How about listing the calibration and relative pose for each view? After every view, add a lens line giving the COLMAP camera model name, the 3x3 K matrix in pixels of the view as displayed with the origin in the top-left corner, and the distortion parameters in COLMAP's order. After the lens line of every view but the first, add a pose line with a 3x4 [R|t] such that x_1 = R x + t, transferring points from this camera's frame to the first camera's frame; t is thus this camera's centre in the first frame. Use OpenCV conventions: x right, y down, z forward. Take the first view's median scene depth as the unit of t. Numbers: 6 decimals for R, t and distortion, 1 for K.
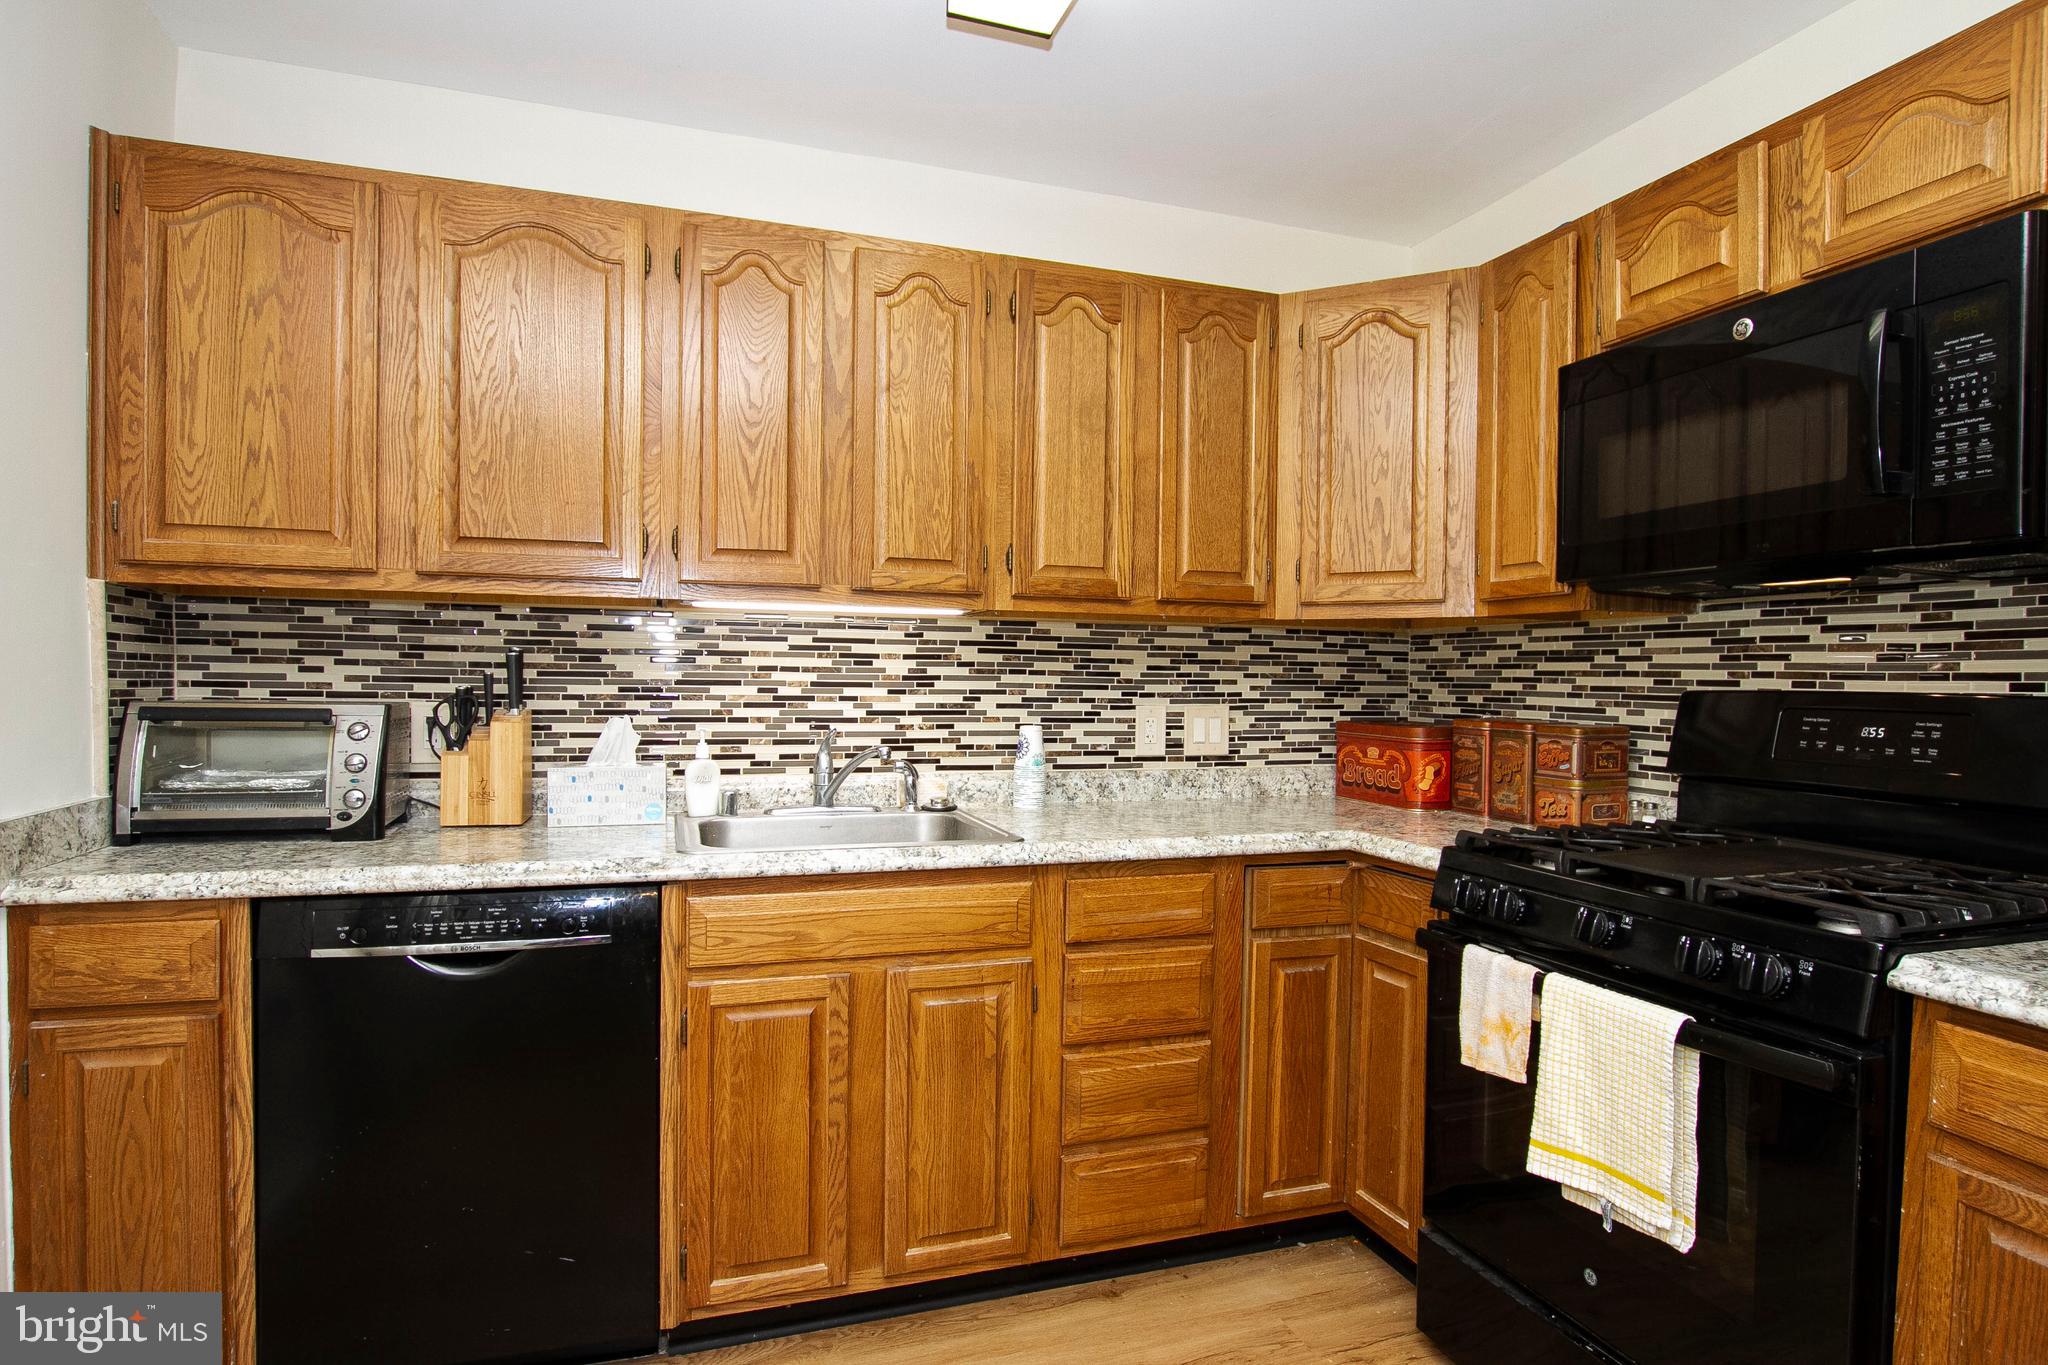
lens RADIAL K [[1087.0, 0, 1024.0], [0, 1087.0, 682.5], [0, 0, 1]] dist [-0.011950, 0.000104]
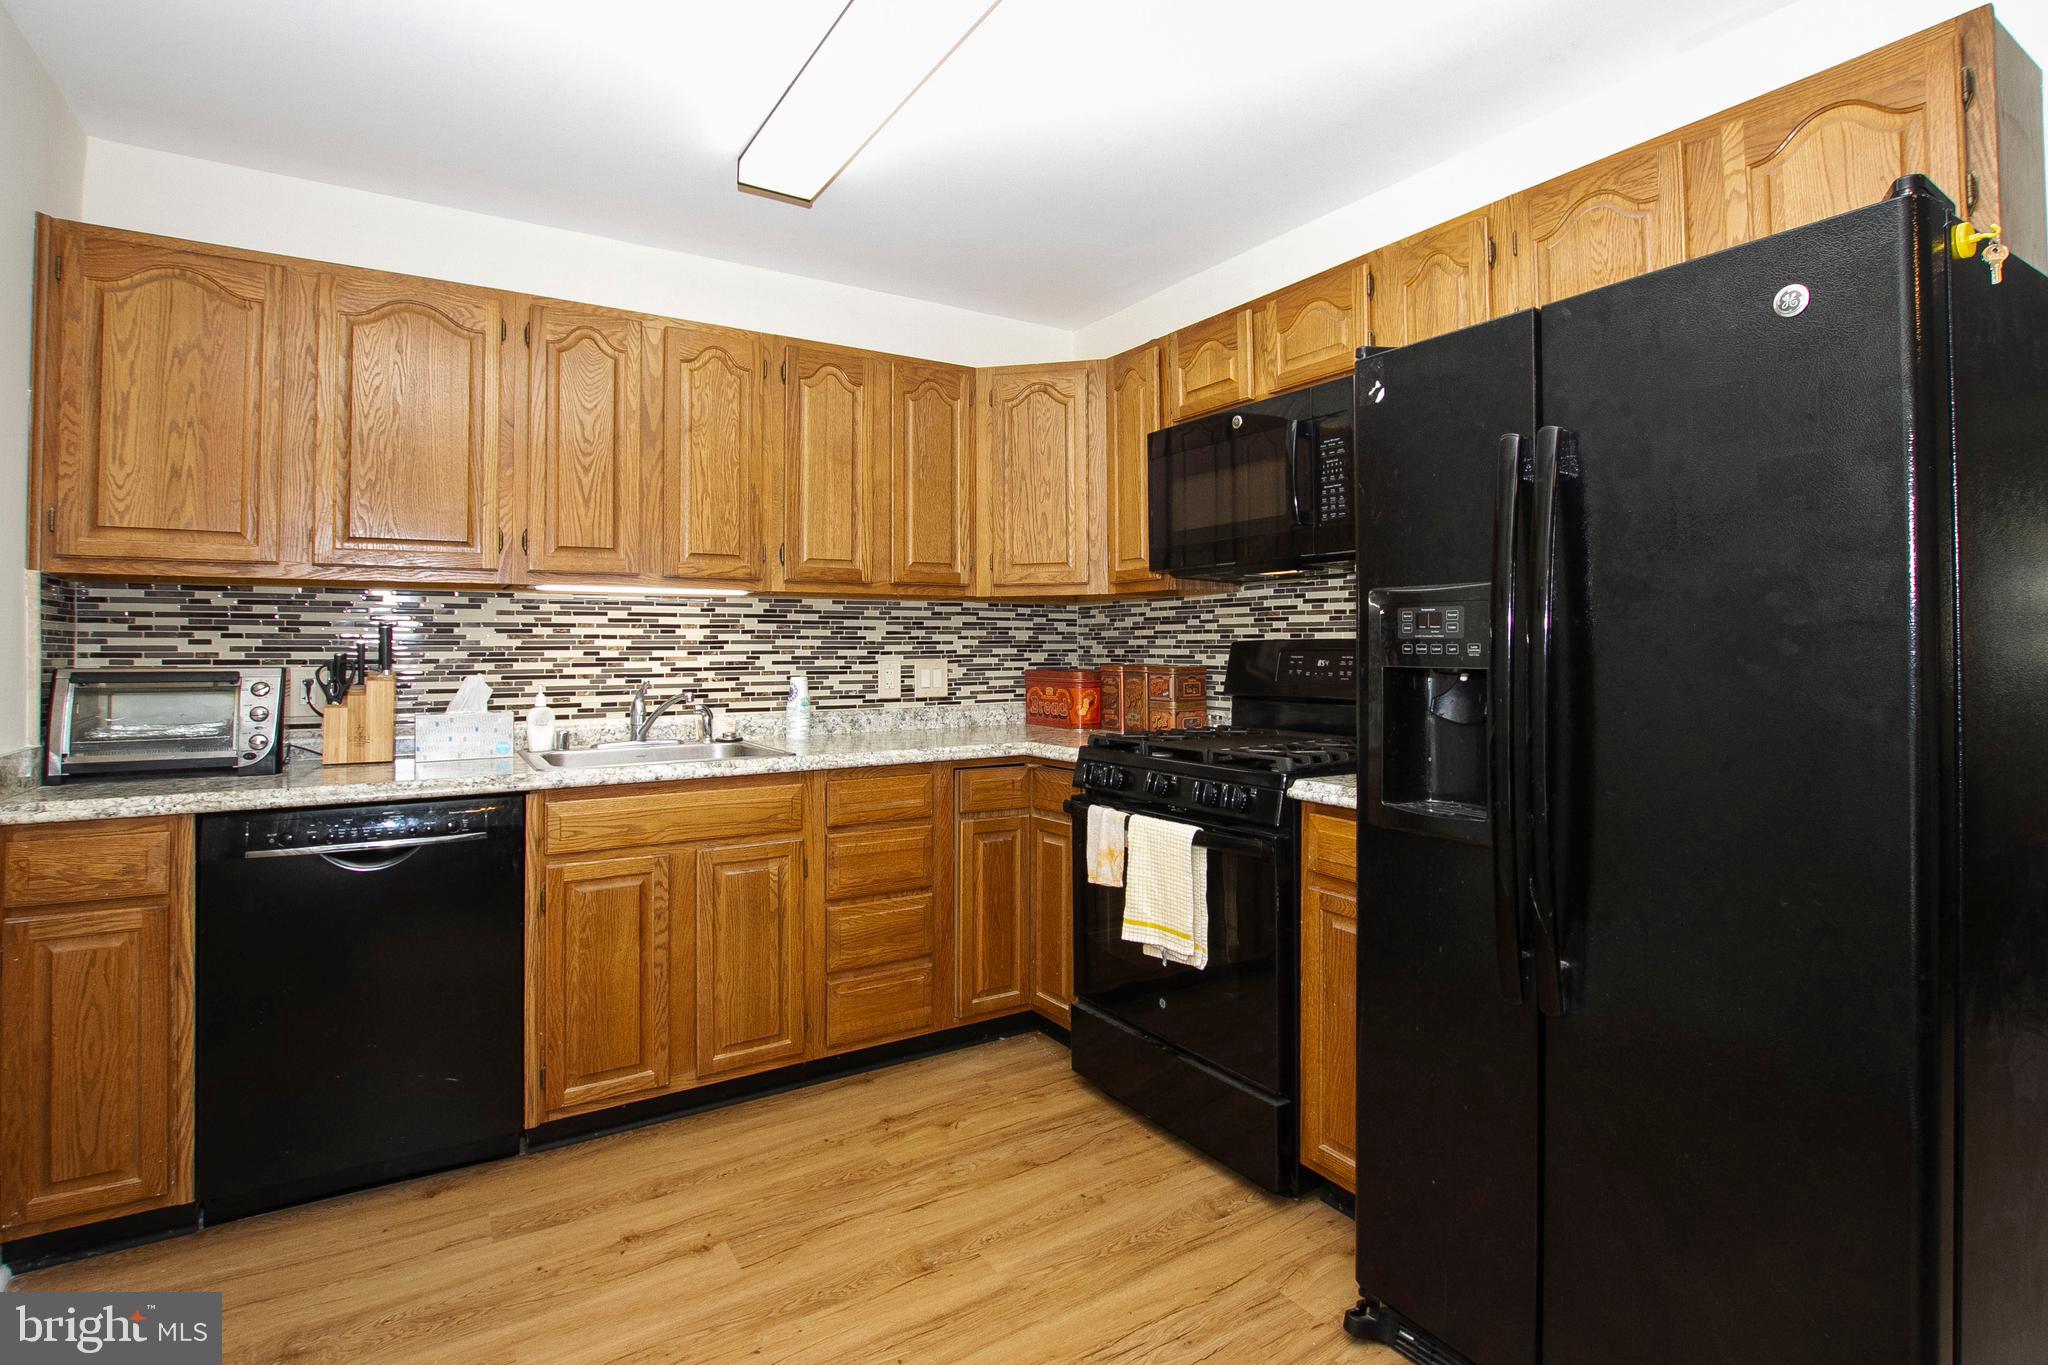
lens RADIAL K [[976.3, 0, 1034.4], [0, 976.3, 617.9], [0, 0, 1]] dist [-0.044010, 0.011981]
pose [[0.969064, -0.010533, 0.246585, -0.009229], [0.019125, 0.999289, -0.032477, 0.014229], [-0.246068, 0.036188, 0.968577, -0.290239]]
